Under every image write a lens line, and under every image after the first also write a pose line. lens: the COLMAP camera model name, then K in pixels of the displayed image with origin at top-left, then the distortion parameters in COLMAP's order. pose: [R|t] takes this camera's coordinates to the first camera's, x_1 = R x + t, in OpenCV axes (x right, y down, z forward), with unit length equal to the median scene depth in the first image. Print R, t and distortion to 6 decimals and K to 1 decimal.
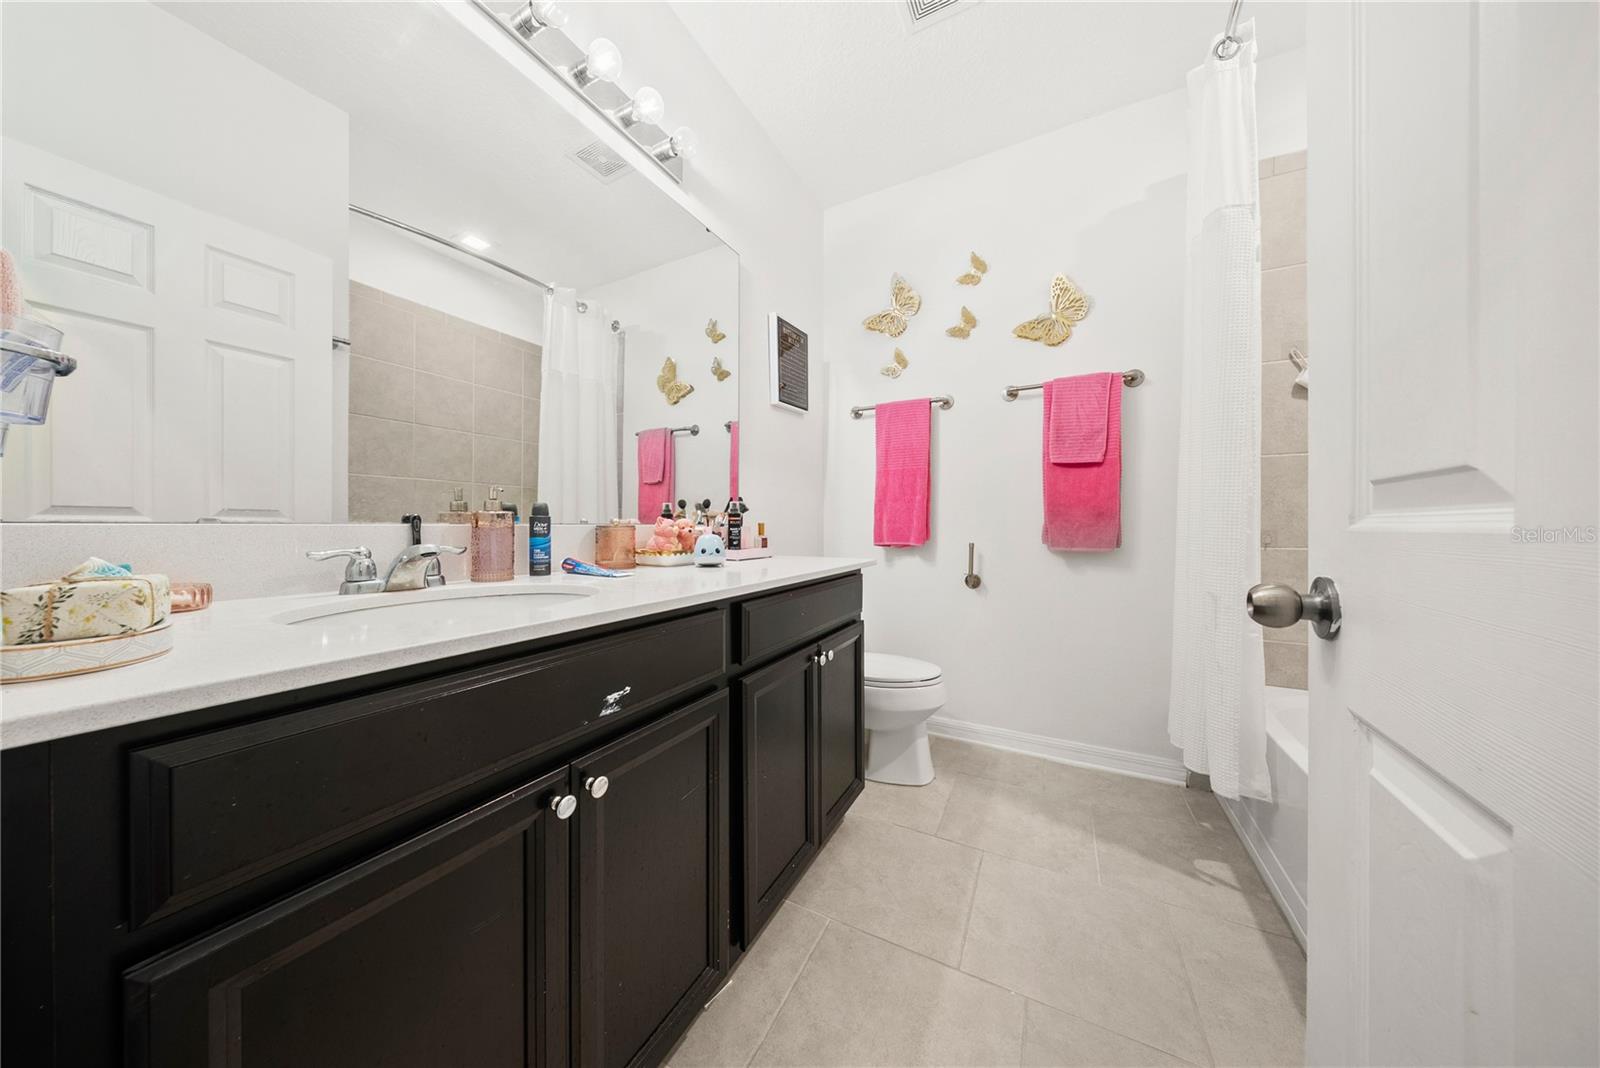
lens RADIAL K [[472.1, 0, 805.8], [0, 472.1, 526.6], [0, 0, 1]] dist [0.000270, -0.000027]
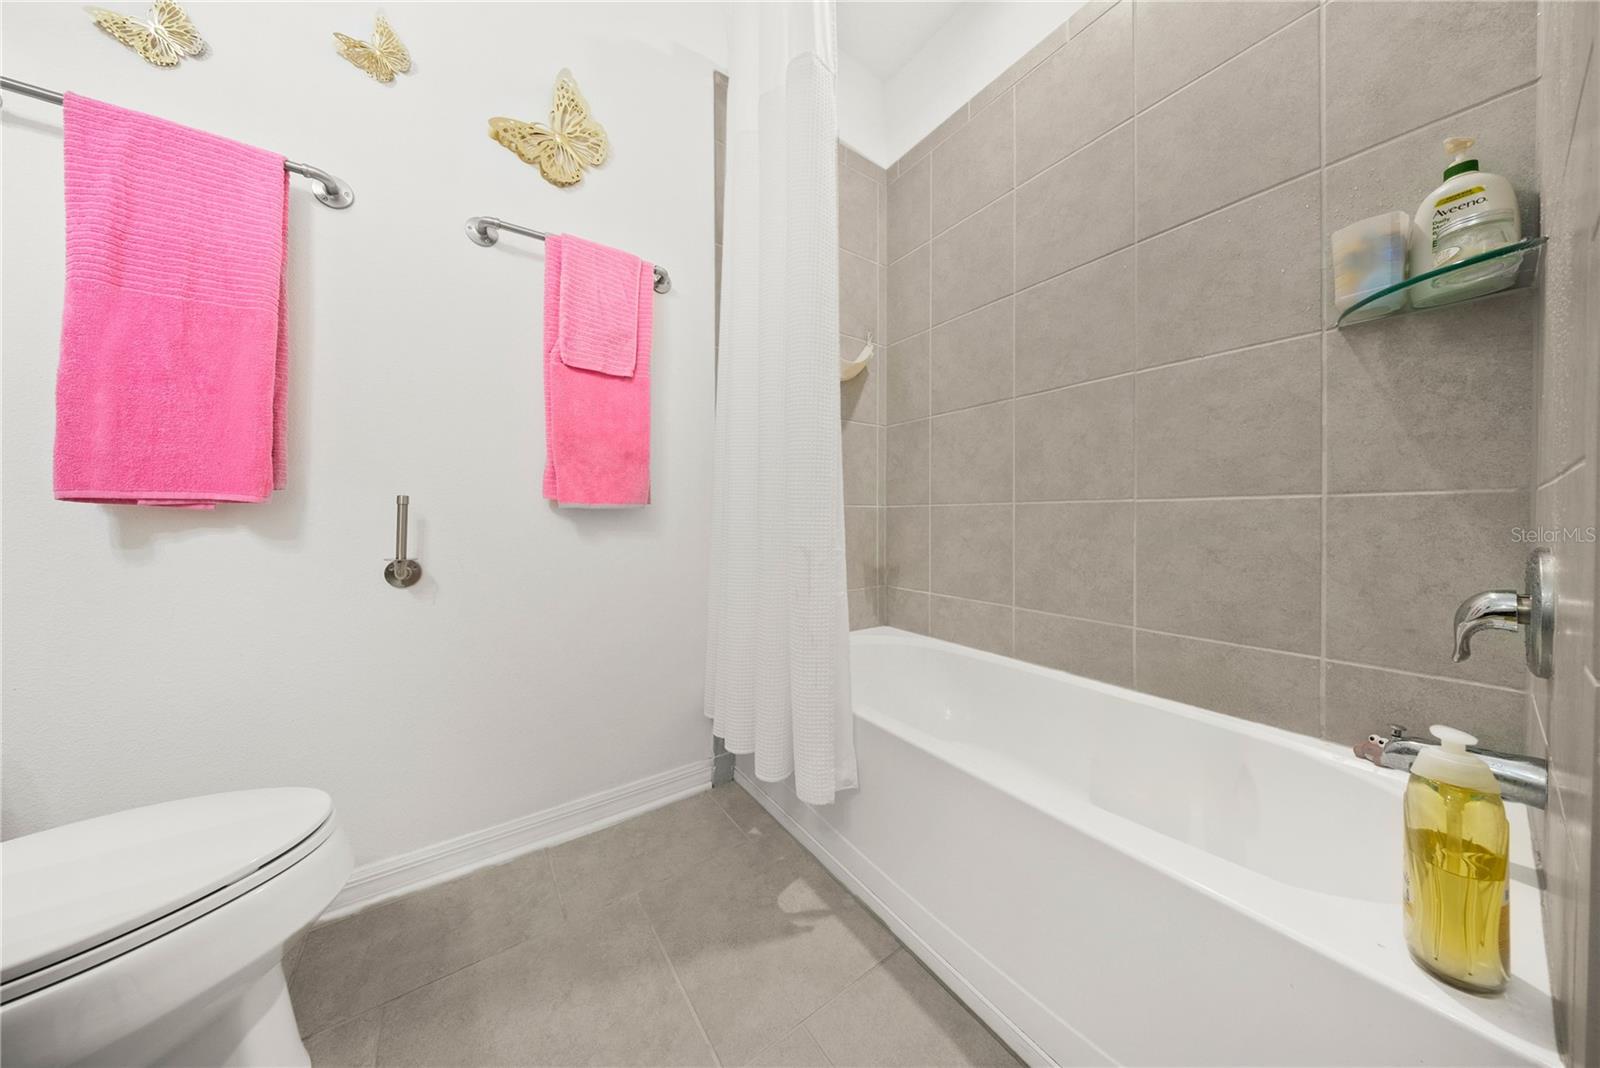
lens RADIAL K [[472.4, 0, 767.0], [0, 472.4, 514.3], [0, 0, 1]] dist [0.005730, -0.000085]
pose [[0.467906, -0.002330, 0.883775, 0.098184], [-0.004796, 0.999975, 0.005175, 0.054840], [-0.883765, -0.006660, 0.467883, 0.473783]]
